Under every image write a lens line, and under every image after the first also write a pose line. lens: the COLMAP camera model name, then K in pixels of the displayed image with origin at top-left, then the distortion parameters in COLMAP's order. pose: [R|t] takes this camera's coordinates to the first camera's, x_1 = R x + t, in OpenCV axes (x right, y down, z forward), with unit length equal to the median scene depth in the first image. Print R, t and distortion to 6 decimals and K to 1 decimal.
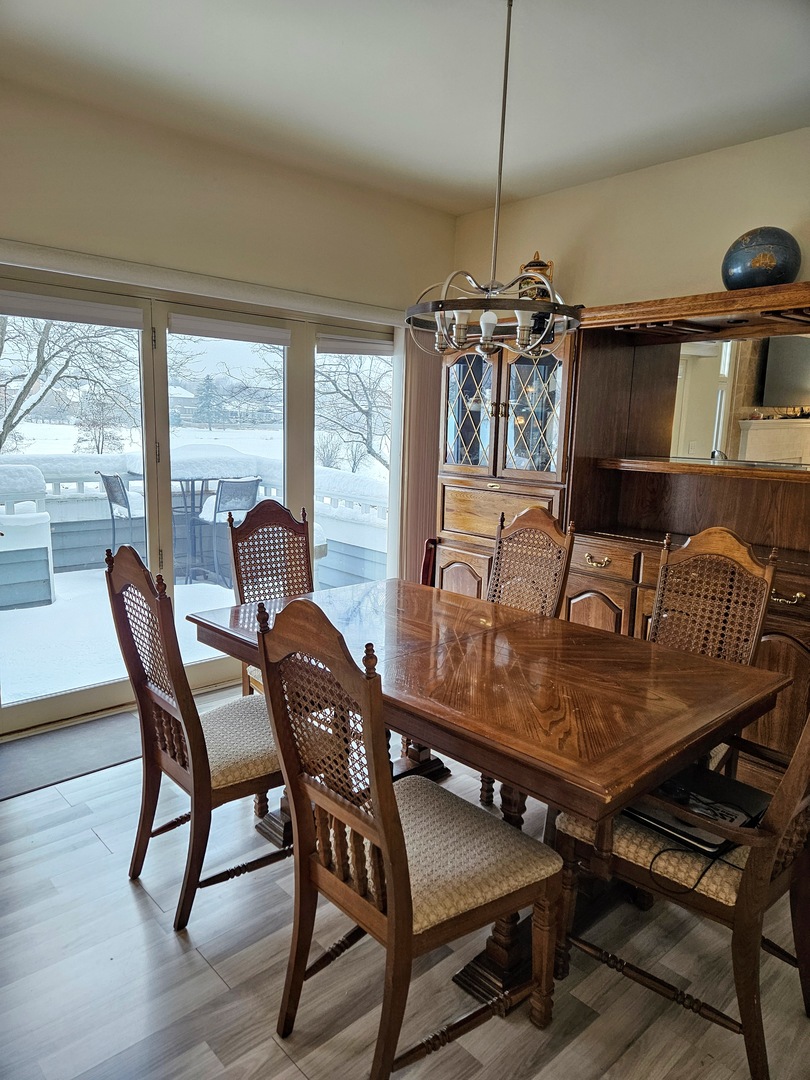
lens RADIAL K [[727.9, 0, 405.0], [0, 727.9, 540.0], [0, 0, 1]] dist [0.101451, -0.090214]
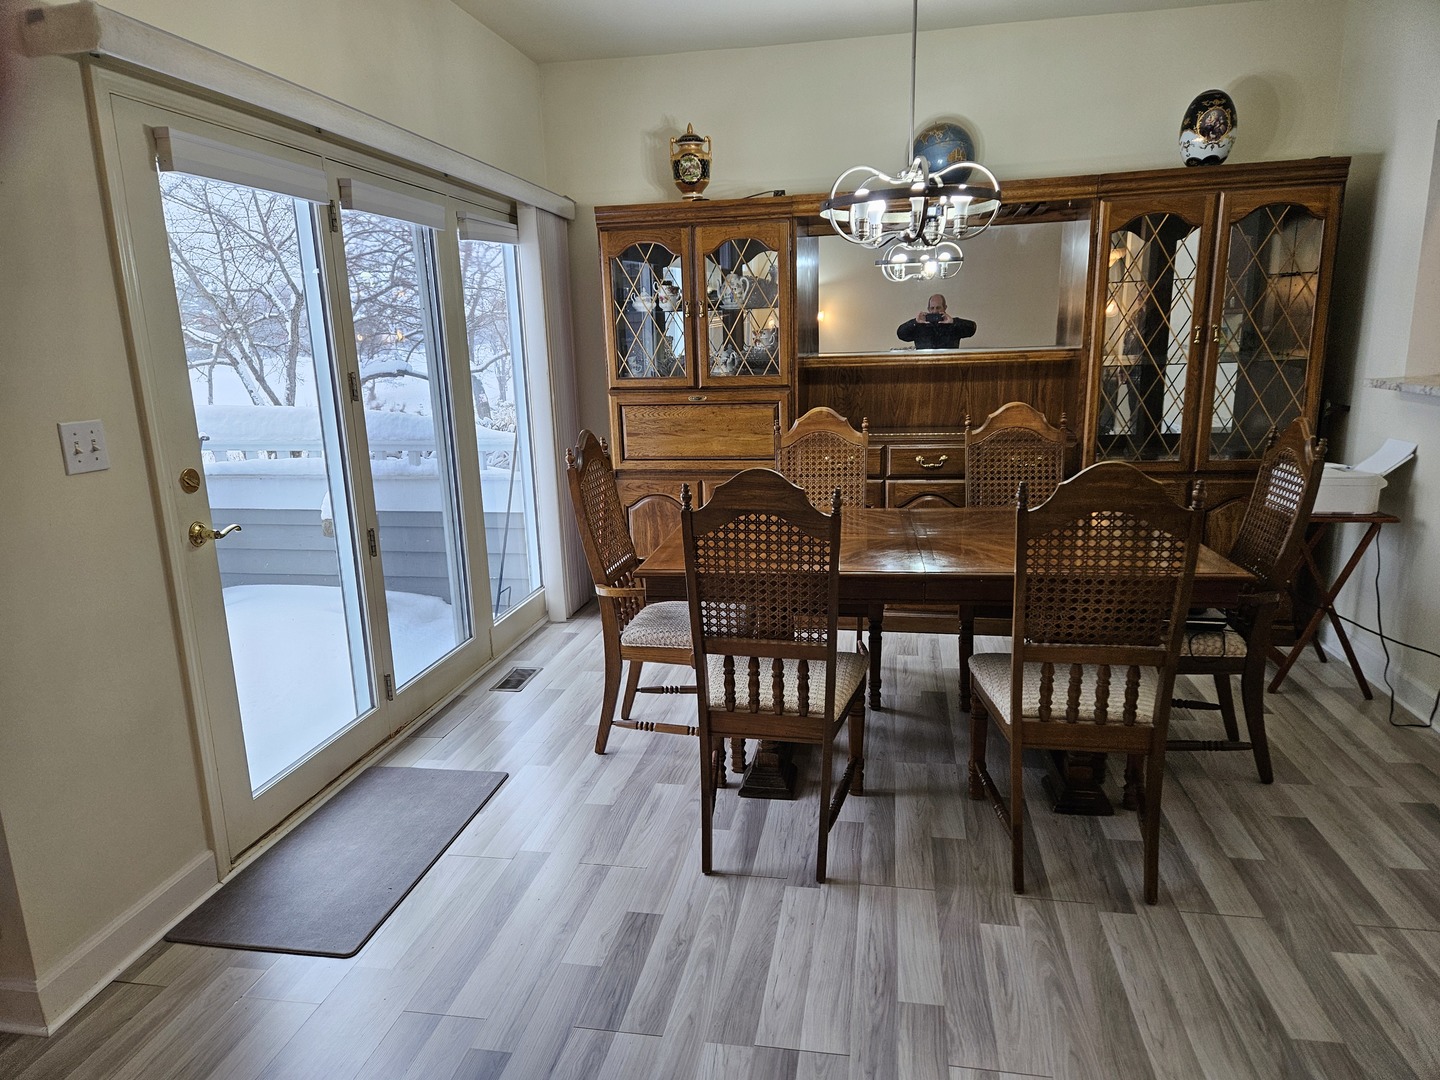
lens RADIAL K [[936.8, 0, 738.4], [0, 936.8, 561.3], [0, 0, 1]] dist [0.092252, -0.079863]
pose [[0.784134, -0.192184, 0.590083, -0.622972], [0.150165, 0.981343, 0.120066, -0.012463], [-0.602149, -0.005538, 0.798364, 0.083846]]
